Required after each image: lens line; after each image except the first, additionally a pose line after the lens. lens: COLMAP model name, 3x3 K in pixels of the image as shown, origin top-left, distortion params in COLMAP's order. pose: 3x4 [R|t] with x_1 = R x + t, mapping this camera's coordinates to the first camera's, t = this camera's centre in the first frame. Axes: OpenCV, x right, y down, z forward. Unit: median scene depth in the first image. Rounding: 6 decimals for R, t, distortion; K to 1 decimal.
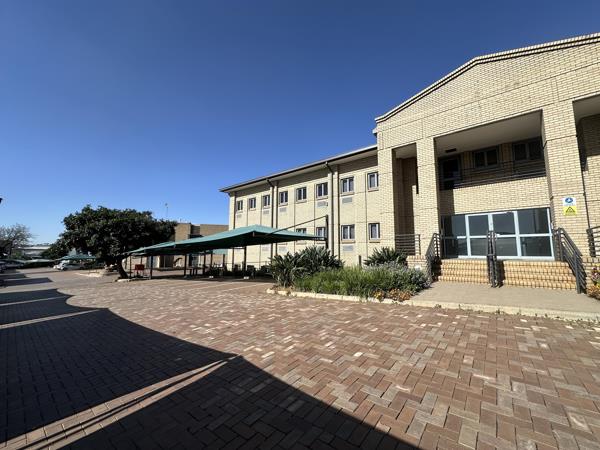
lens RADIAL K [[239.8, 0, 299.7], [0, 239.8, 225.0], [0, 0, 1]] dist [-0.001422, 0.000384]
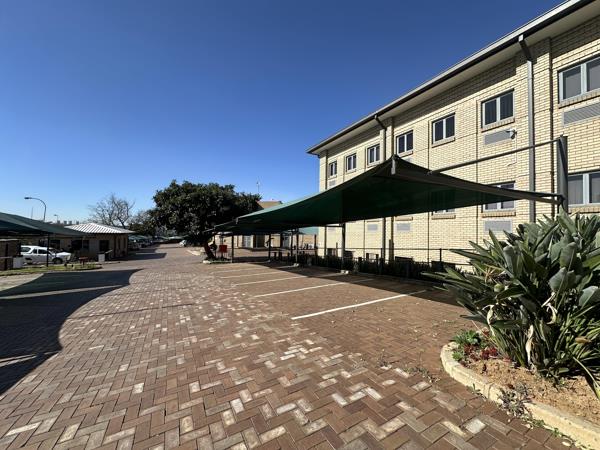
lens RADIAL K [[239.8, 0, 299.7], [0, 239.8, 225.0], [0, 0, 1]] dist [-0.001422, 0.000384]
pose [[0.930942, 0.000601, -0.365167, -0.149349], [0.027885, 0.996962, 0.072730, 0.064850], [0.364101, -0.077890, 0.928097, 0.525840]]
